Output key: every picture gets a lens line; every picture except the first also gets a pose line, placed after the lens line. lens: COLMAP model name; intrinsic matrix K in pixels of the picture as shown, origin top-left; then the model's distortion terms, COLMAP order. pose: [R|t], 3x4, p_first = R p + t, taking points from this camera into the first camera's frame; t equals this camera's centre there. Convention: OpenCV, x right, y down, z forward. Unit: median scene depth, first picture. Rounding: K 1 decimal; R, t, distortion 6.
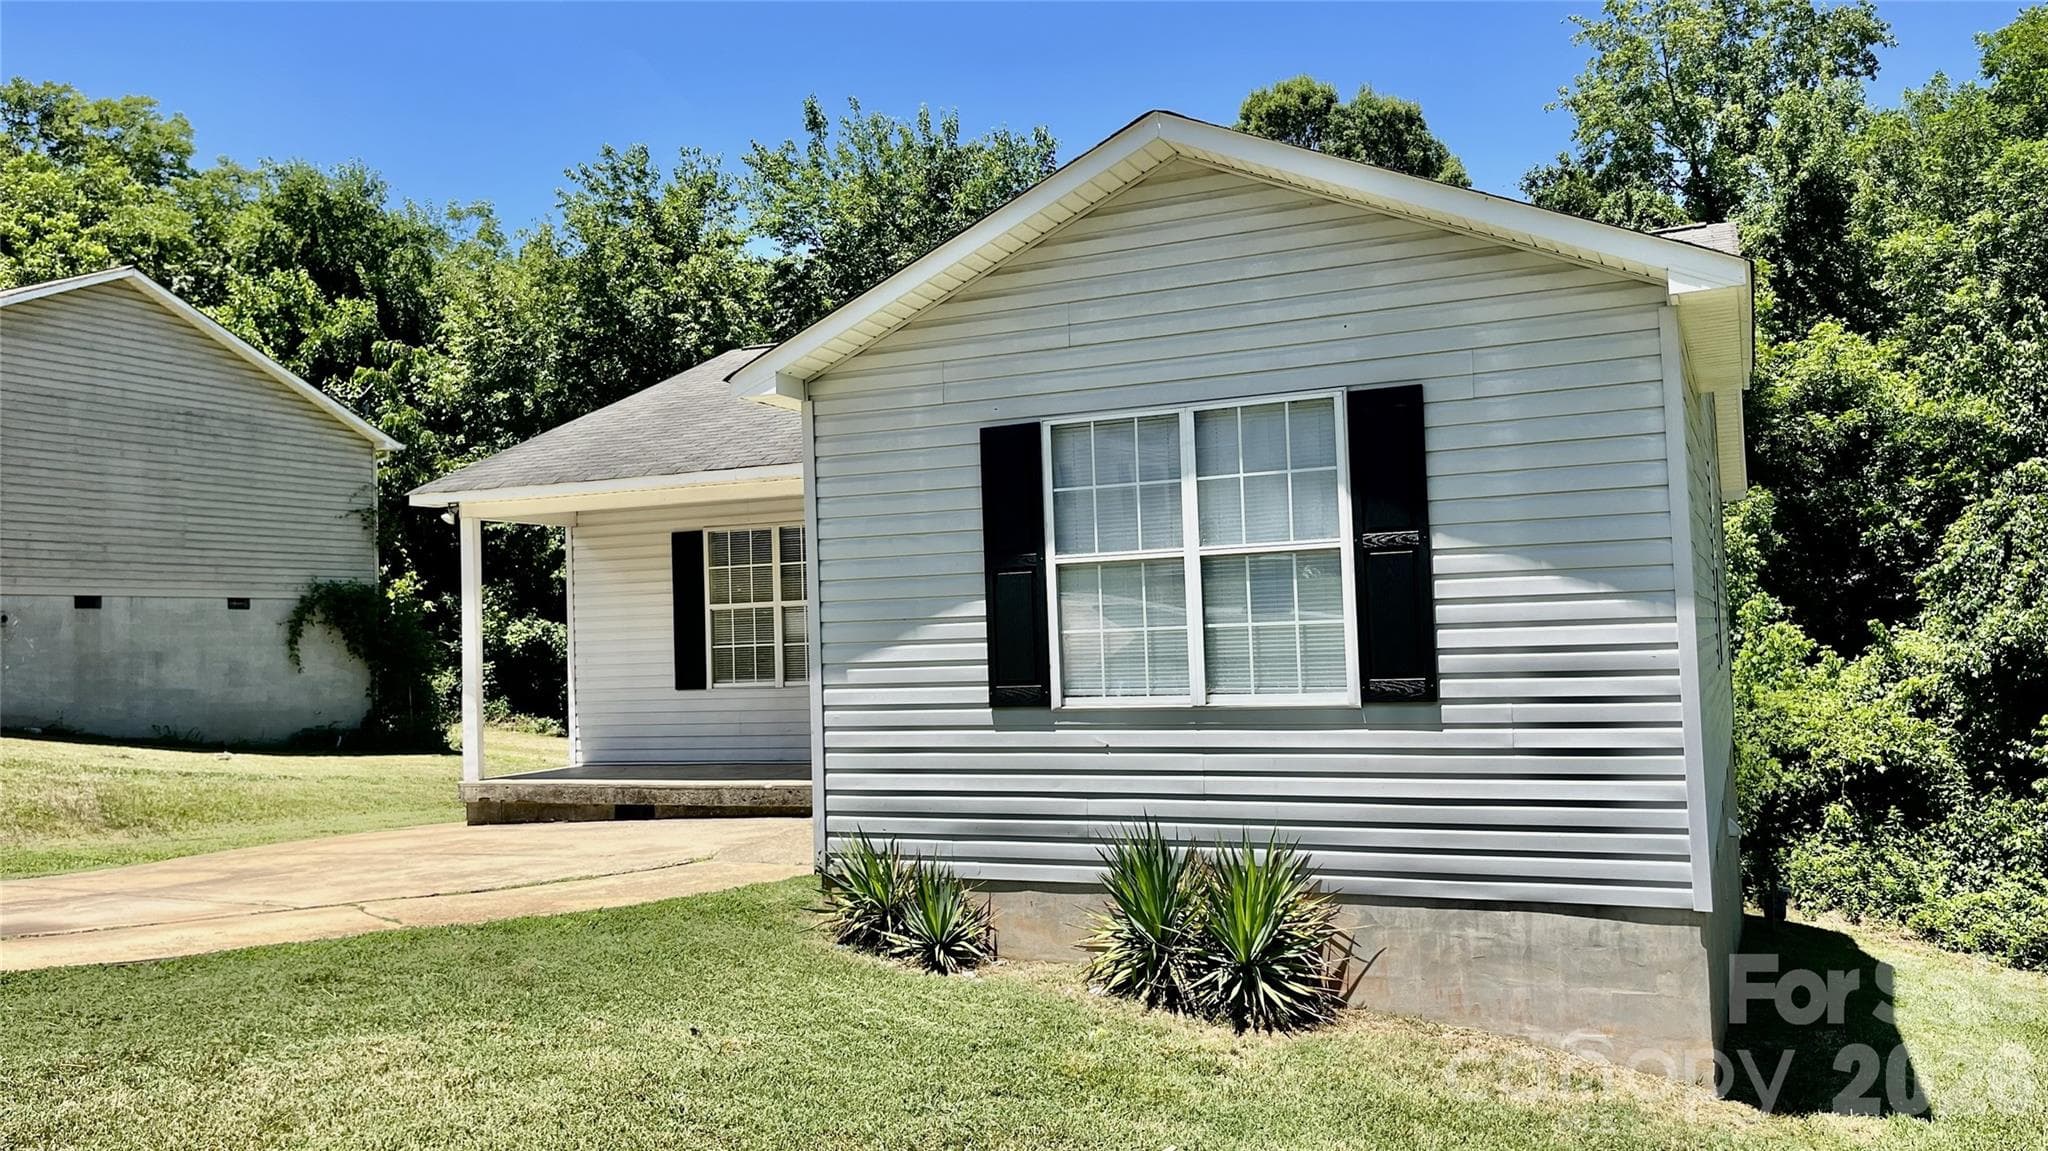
lens RADIAL K [[1556.9, 0, 1024.0], [0, 1556.9, 575.5], [0, 0, 1]] dist [0.054594, -0.109078]
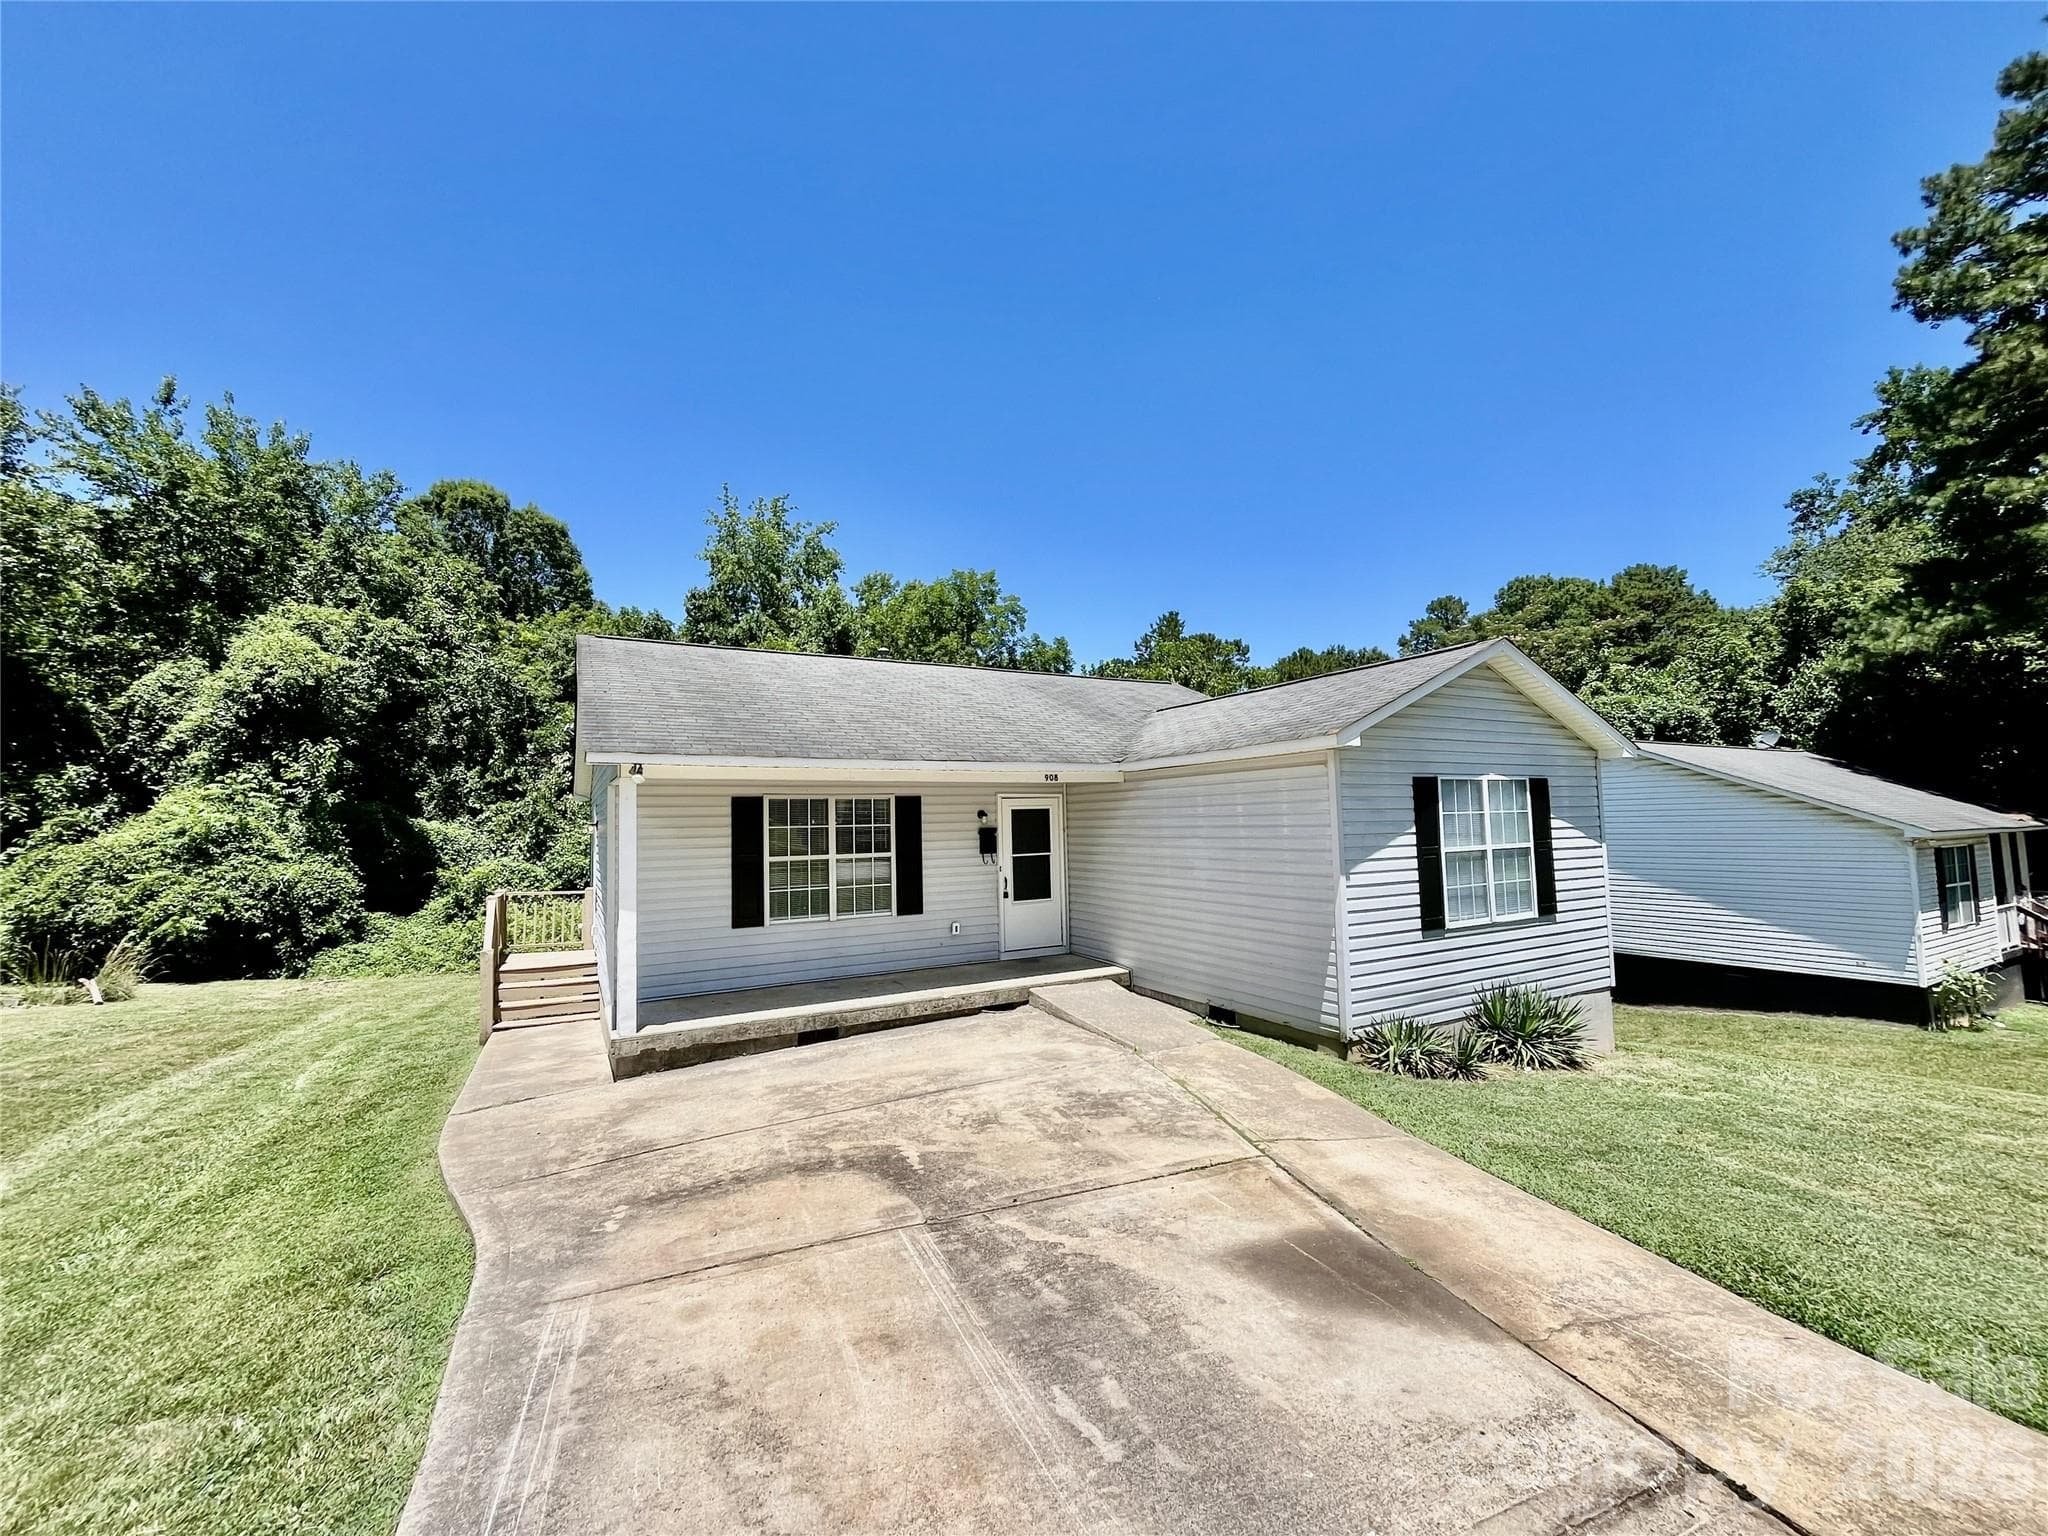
lens RADIAL K [[830.9, 0, 1023.6], [0, 830.9, 775.3], [0, 0, 1]] dist [-0.003889, -0.000067]
pose [[0.597292, 0.065706, 0.799328, -1.100149], [-0.032079, 0.997798, -0.058050, -0.025373], [-0.801382, 0.009031, 0.598084, 0.797114]]
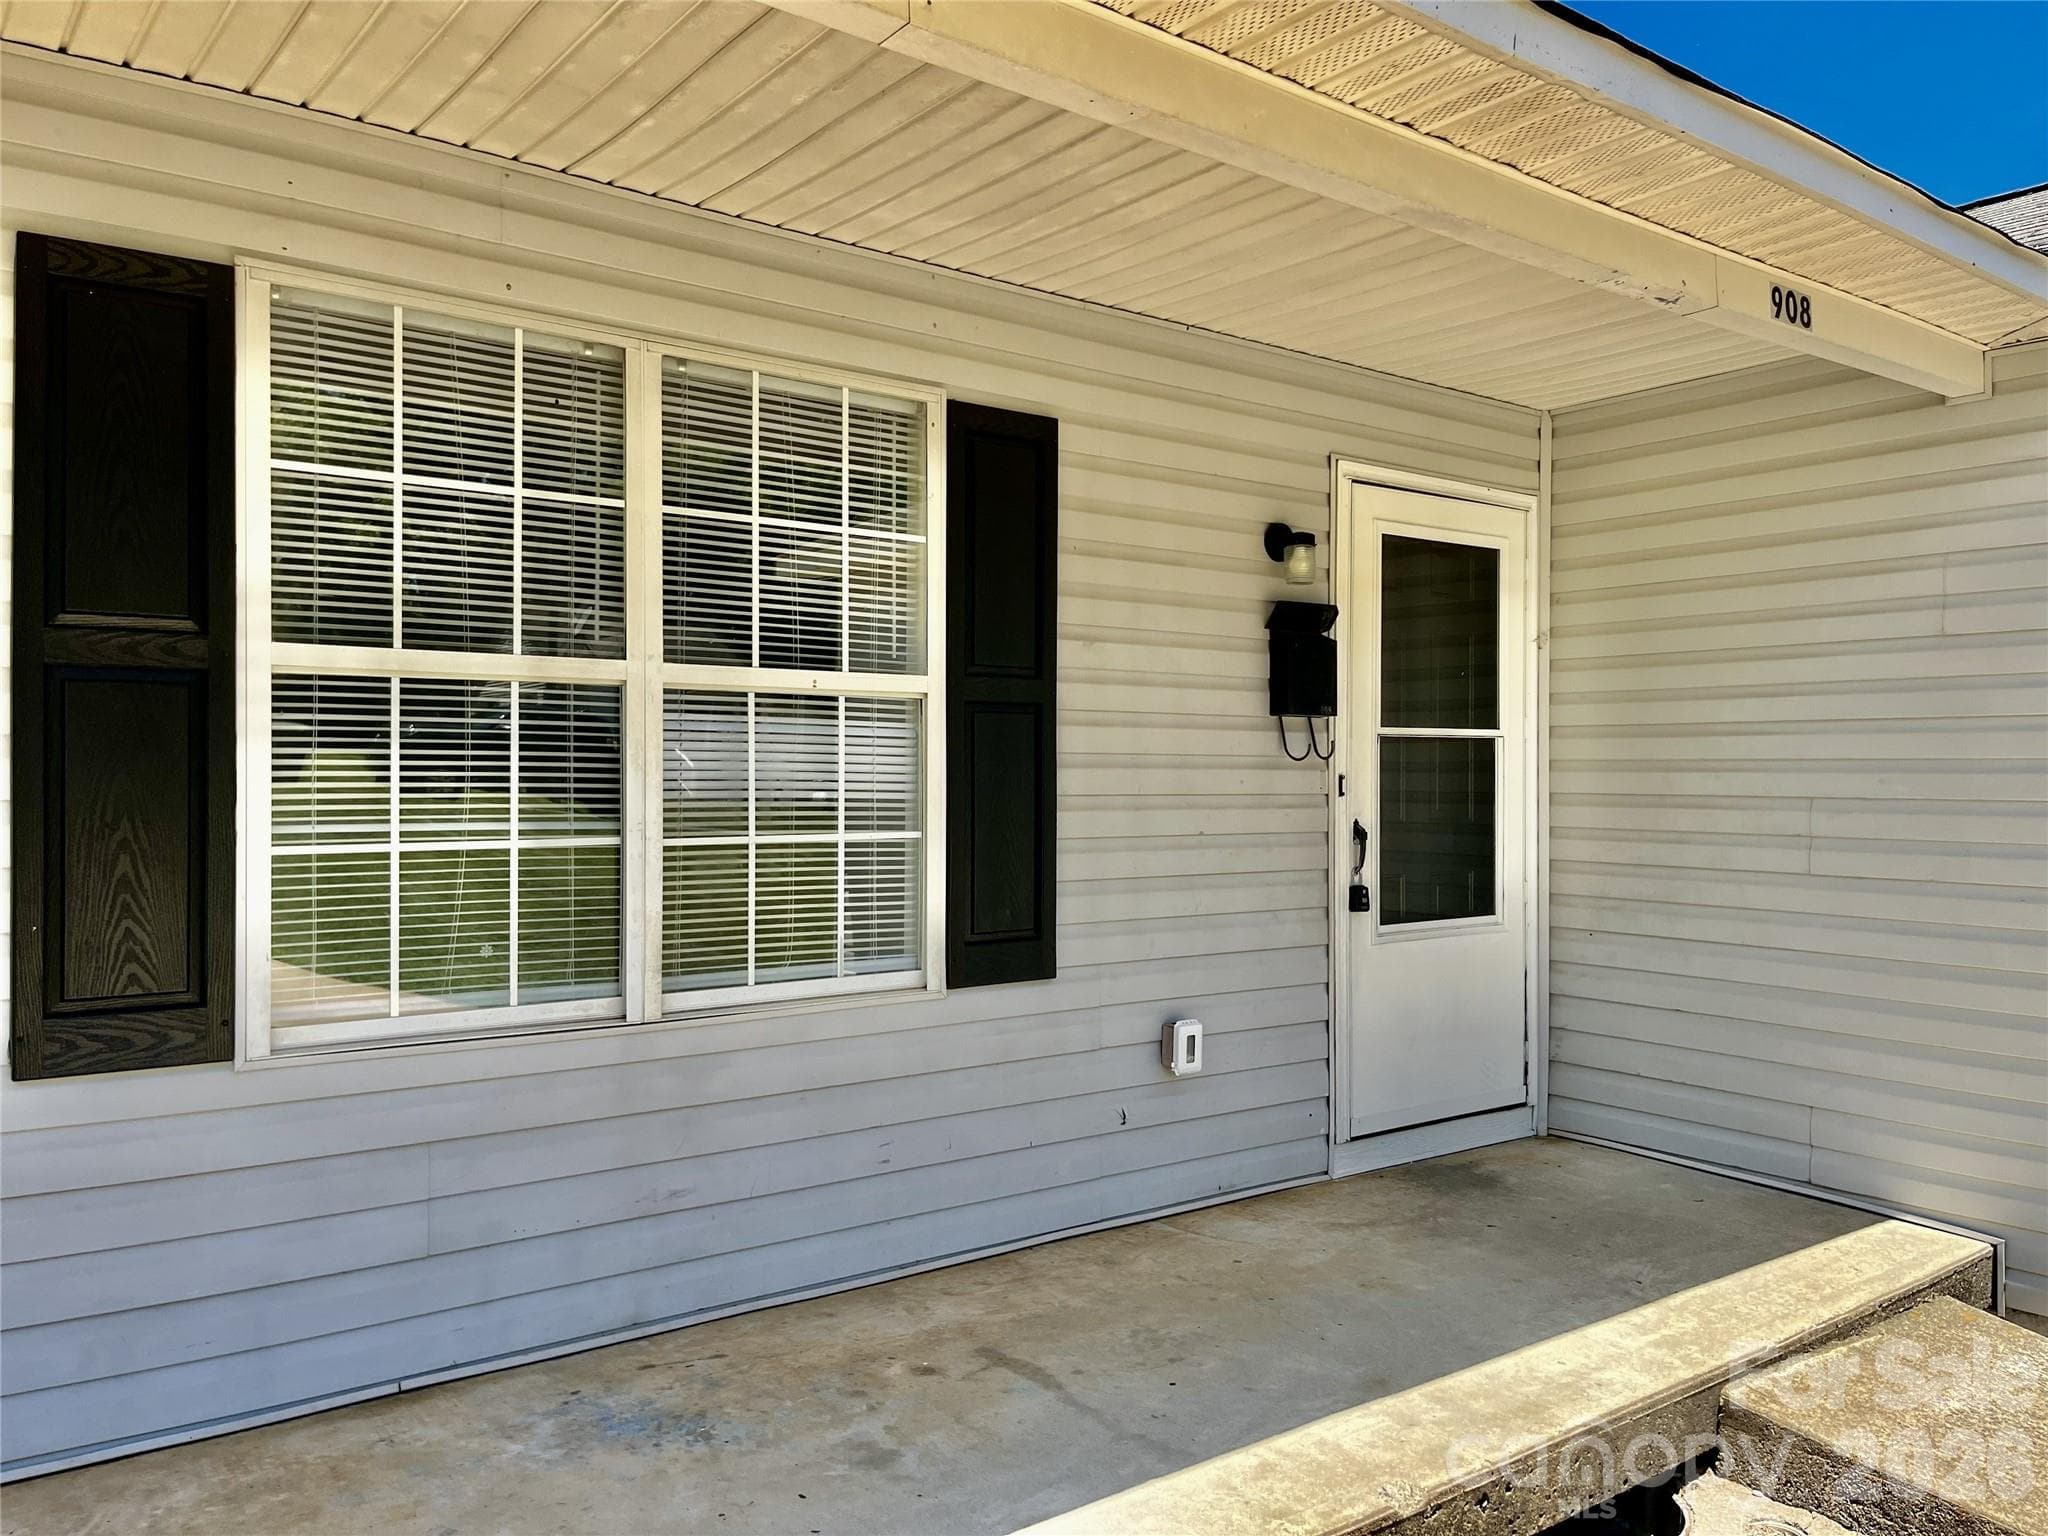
lens RADIAL K [[1582.7, 0, 1029.8], [0, 1582.7, 776.0], [0, 0, 1]] dist [0.044748, -0.060223]
pose [[0.479130, 0.031074, 0.877194, -0.604382], [-0.058592, 0.998276, -0.003359, 0.055366], [-0.875786, -0.049787, 0.480124, 1.461152]]
